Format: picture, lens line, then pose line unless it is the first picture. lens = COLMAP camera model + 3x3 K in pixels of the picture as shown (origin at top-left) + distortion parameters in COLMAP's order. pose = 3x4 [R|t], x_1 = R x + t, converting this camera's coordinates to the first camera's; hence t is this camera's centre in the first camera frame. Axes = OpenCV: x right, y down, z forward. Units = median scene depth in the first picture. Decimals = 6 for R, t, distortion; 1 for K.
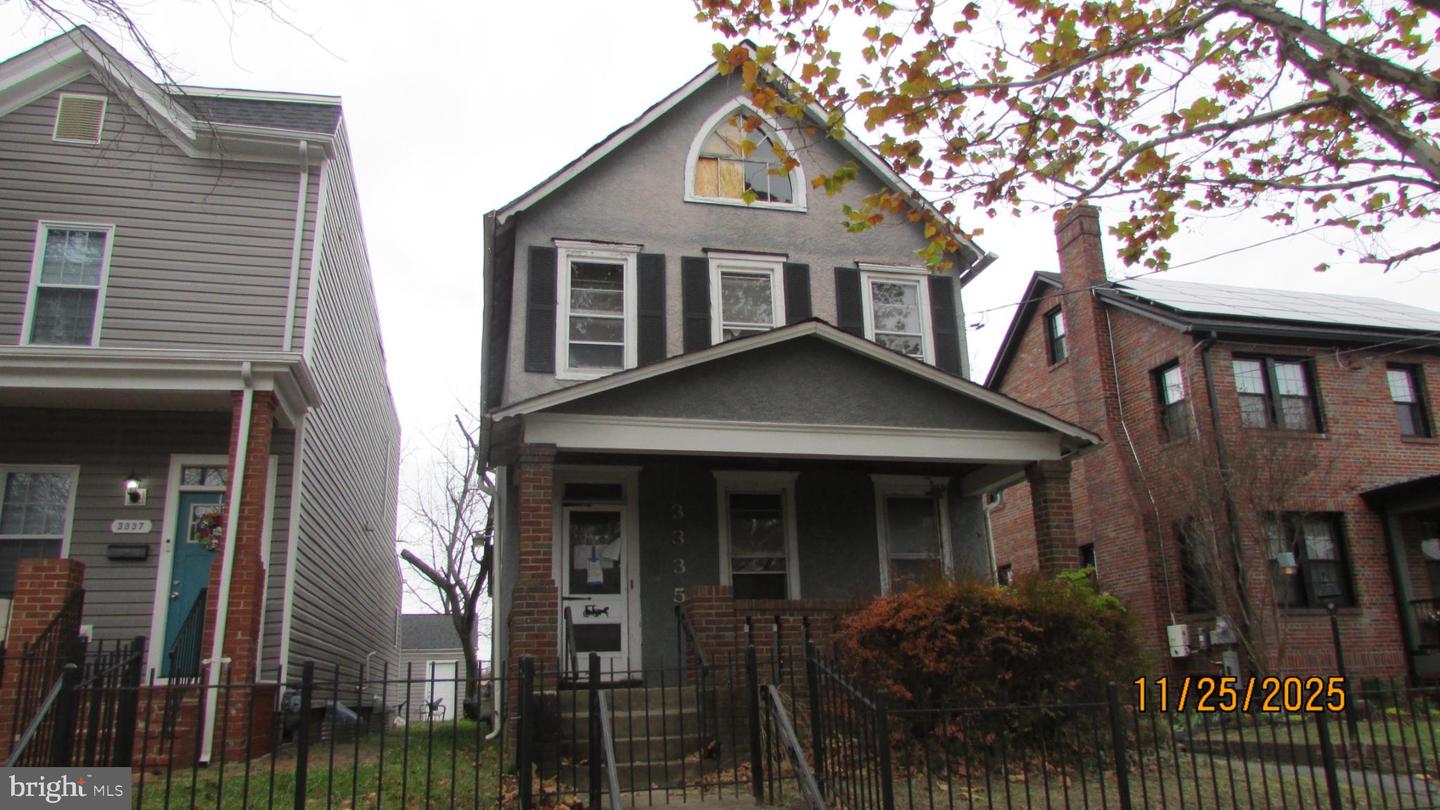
lens RADIAL K [[1039.9, 0, 720.0], [0, 1039.9, 405.0], [0, 0, 1]] dist [-0.002930, 0.004287]
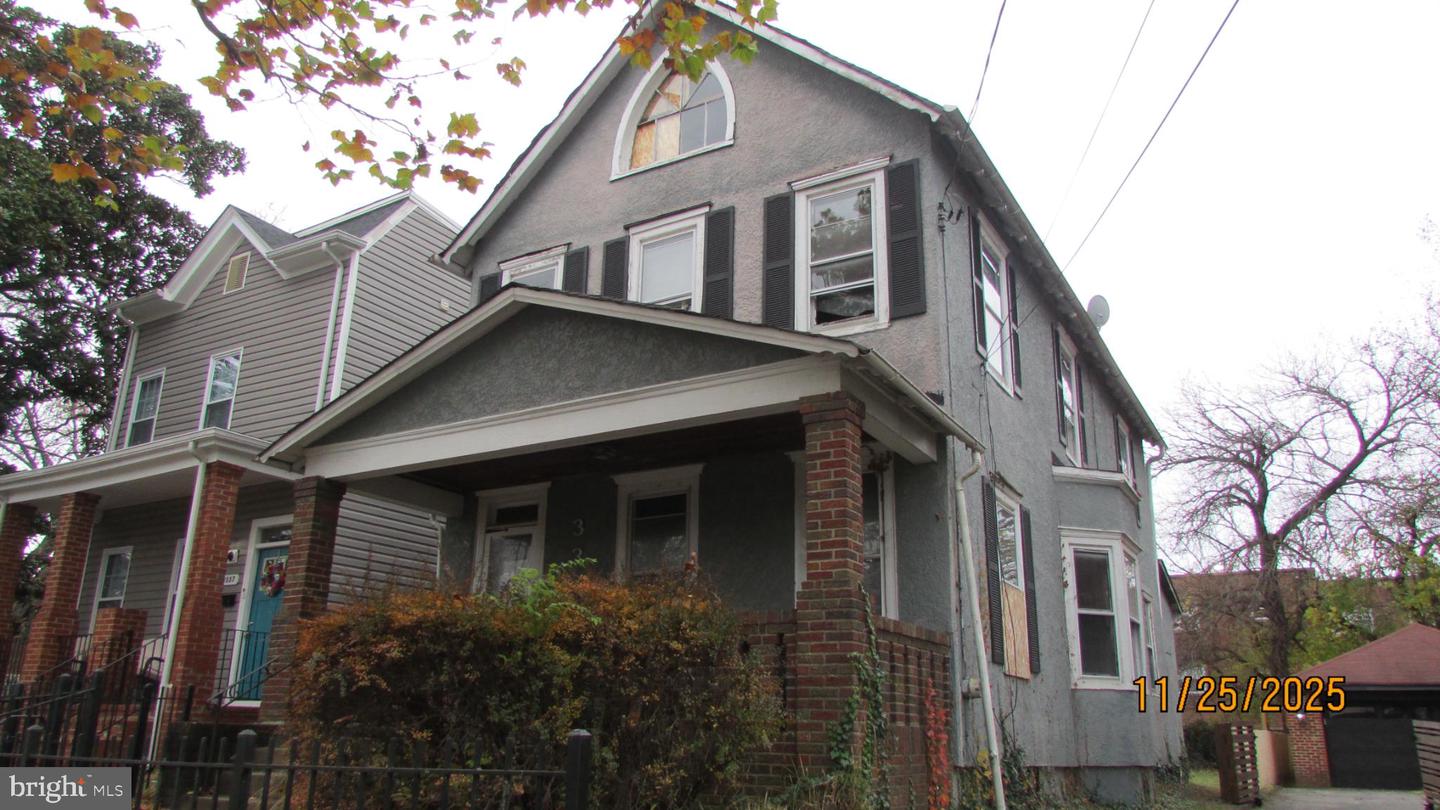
lens RADIAL K [[1021.1, 0, 719.5], [0, 1021.1, 430.1], [0, 0, 1]] dist [-0.019635, 0.001149]
pose [[0.719459, -0.158480, -0.676212, 0.653190], [0.150692, 0.986045, -0.070763, 0.101155], [0.677990, -0.050989, 0.733301, 0.450213]]
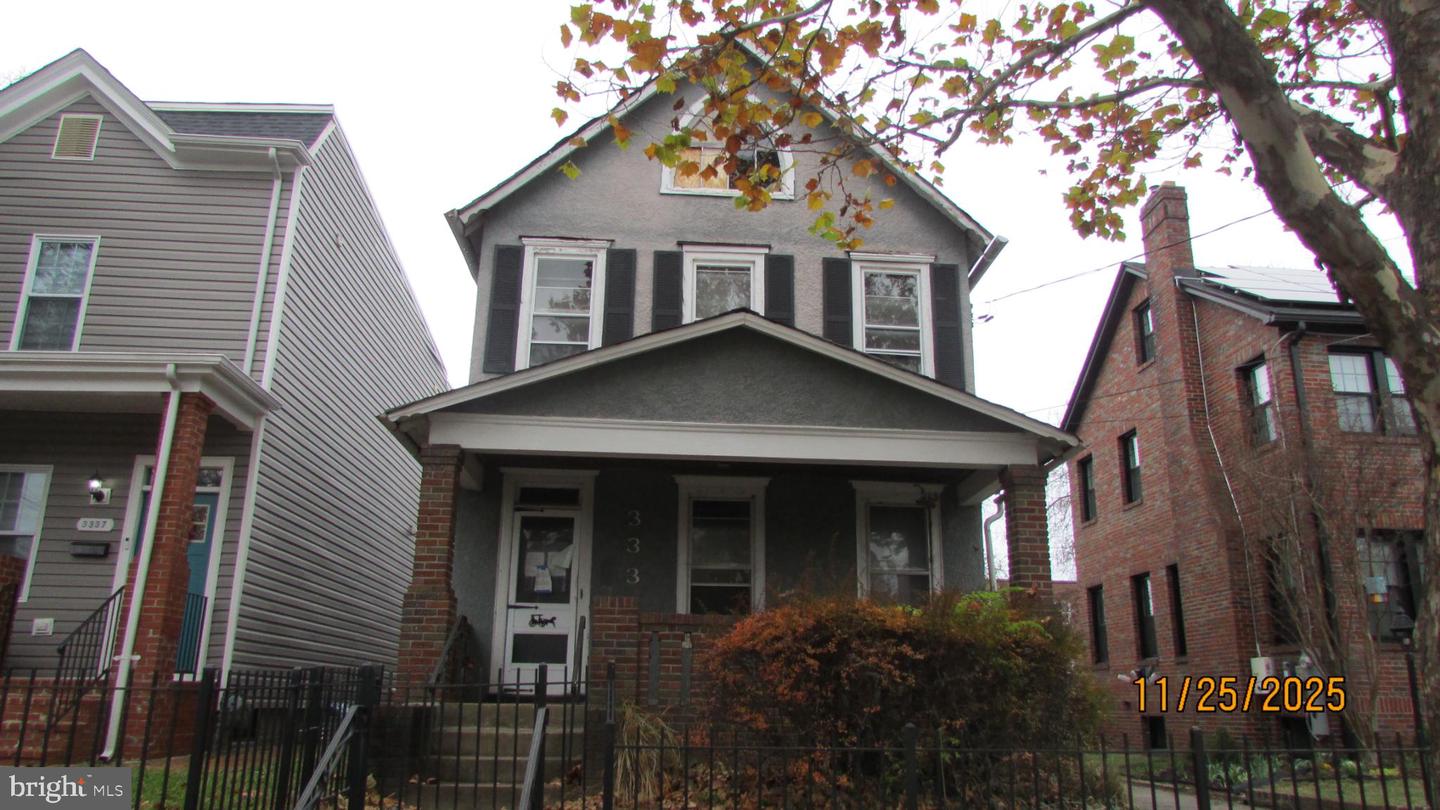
lens RADIAL K [[1035.8, 0, 718.6], [0, 1035.8, 408.4], [0, 0, 1]] dist [-0.008408, 0.006115]
pose [[0.984458, -0.005433, -0.175538, 0.202546], [0.003826, 0.999948, -0.009490, 0.011651], [0.175580, 0.008671, 0.984427, 0.084178]]
